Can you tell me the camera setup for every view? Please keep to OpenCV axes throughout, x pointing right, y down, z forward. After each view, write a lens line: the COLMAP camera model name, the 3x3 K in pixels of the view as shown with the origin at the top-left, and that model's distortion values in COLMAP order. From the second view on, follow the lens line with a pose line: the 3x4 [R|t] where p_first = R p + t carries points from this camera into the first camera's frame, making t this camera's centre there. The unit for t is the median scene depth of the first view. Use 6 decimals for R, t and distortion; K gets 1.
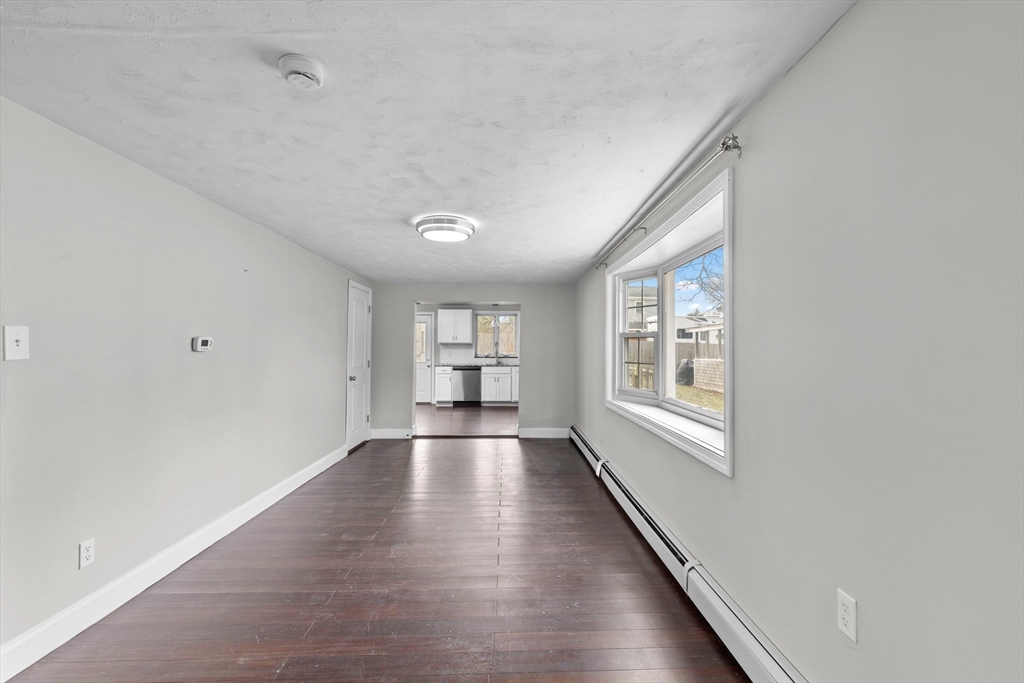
lens RADIAL K [[468.9, 0, 526.0], [0, 468.9, 336.4], [0, 0, 1]] dist [0.009619, -0.000450]
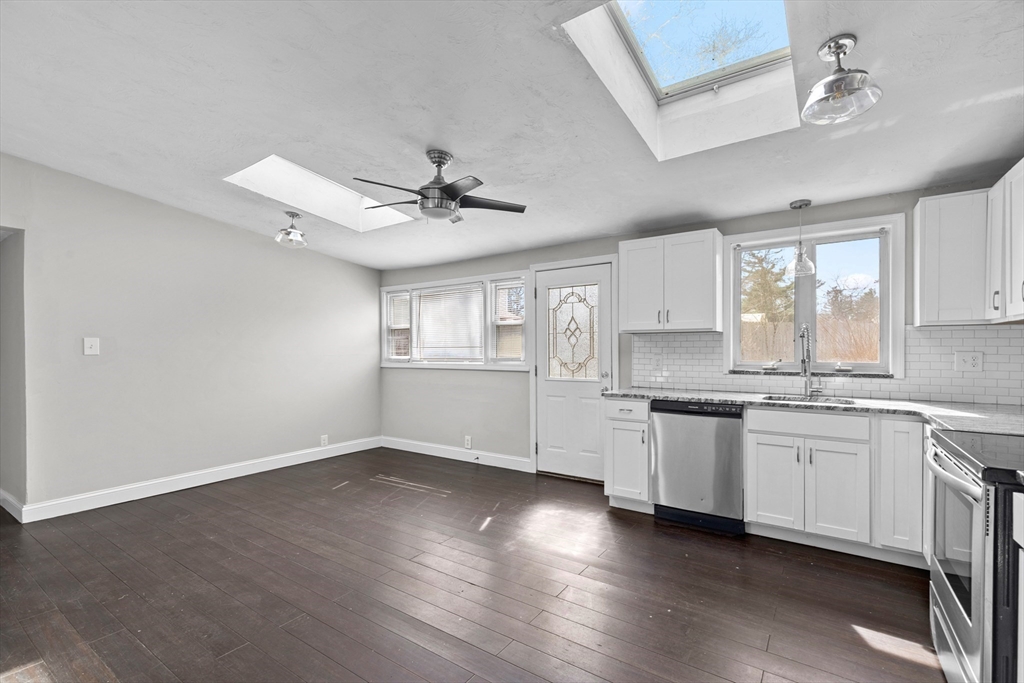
lens RADIAL K [[468.9, 0, 513.1], [0, 468.9, 347.9], [0, 0, 1]] dist [0.009619, -0.000450]
pose [[0.806069, -0.001037, -0.591820, -0.080581], [0.014529, 0.999732, 0.018037, 0.042294], [0.591643, -0.023138, 0.805868, 1.475695]]
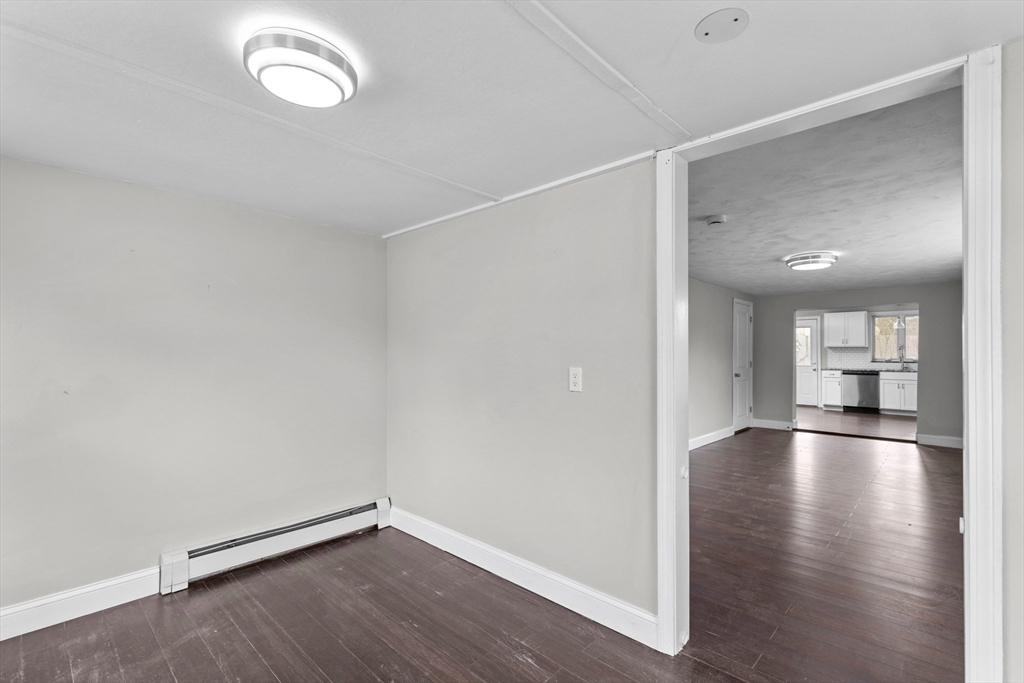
lens RADIAL K [[468.9, 0, 511.3], [0, 468.9, 349.4], [0, 0, 1]] dist [0.009619, -0.000450]
pose [[0.700757, -0.005976, -0.713375, 0.135956], [0.018478, 0.999781, 0.009776, -0.005722], [0.713160, -0.020032, 0.700715, -0.405999]]
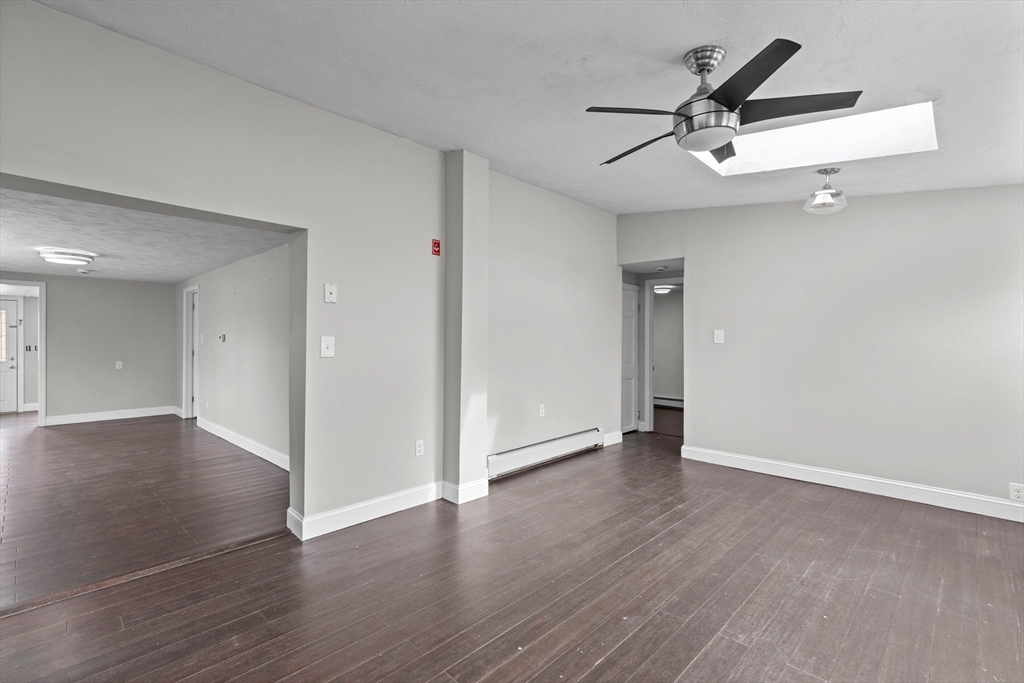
lens RADIAL K [[468.9, 0, 505.3], [0, 468.9, 337.1], [0, 0, 1]] dist [0.009619, -0.000450]
pose [[-0.724696, -0.002795, -0.689063, -0.103292], [0.013055, 0.999757, -0.017786, 0.056714], [0.688945, -0.021885, -0.724483, 2.123073]]
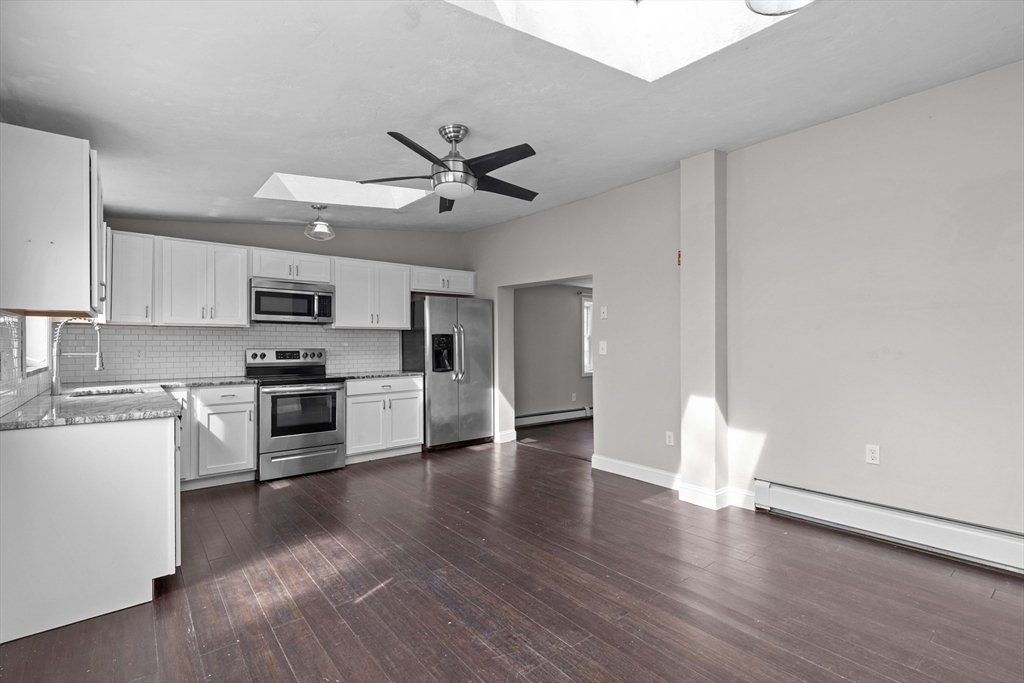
lens RADIAL K [[468.9, 0, 526.8], [0, 468.9, 348.8], [0, 0, 1]] dist [0.009619, -0.000450]
pose [[-0.625315, -0.011921, 0.780281, -1.049473], [-0.019858, 0.999803, -0.000639, 0.060511], [-0.780120, -0.015895, -0.625429, 2.228382]]
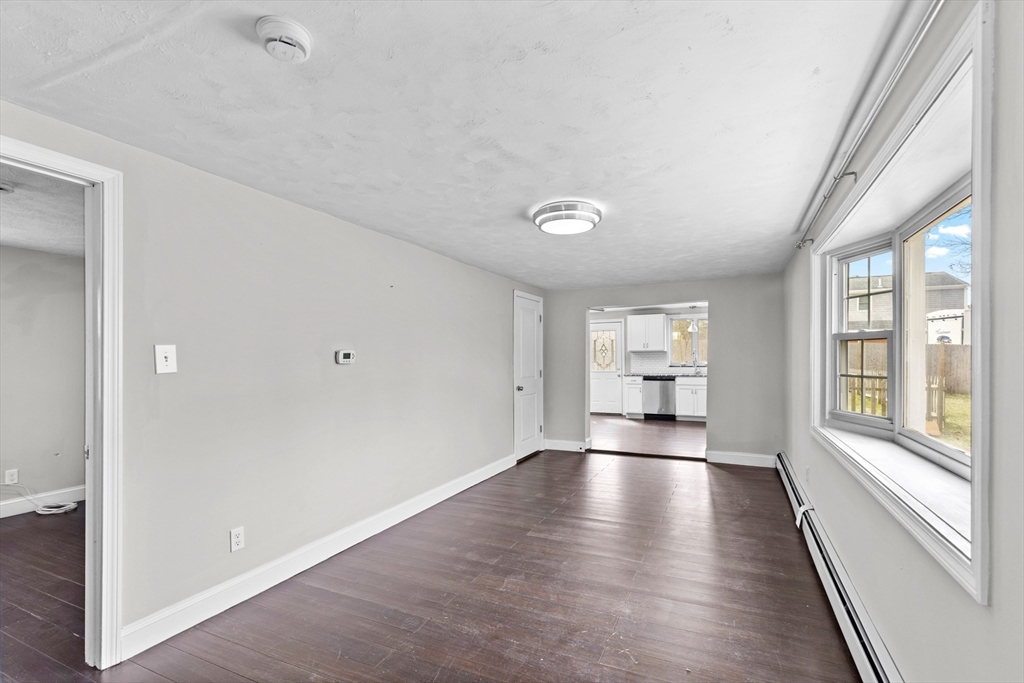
lens RADIAL K [[468.9, 0, 517.8], [0, 468.9, 359.7], [0, 0, 1]] dist [0.009619, -0.000450]
pose [[0.890514, -0.008522, -0.454876, 0.098880], [0.023181, 0.999376, 0.026658, 0.002129], [0.454364, -0.034284, 0.890156, 0.140997]]
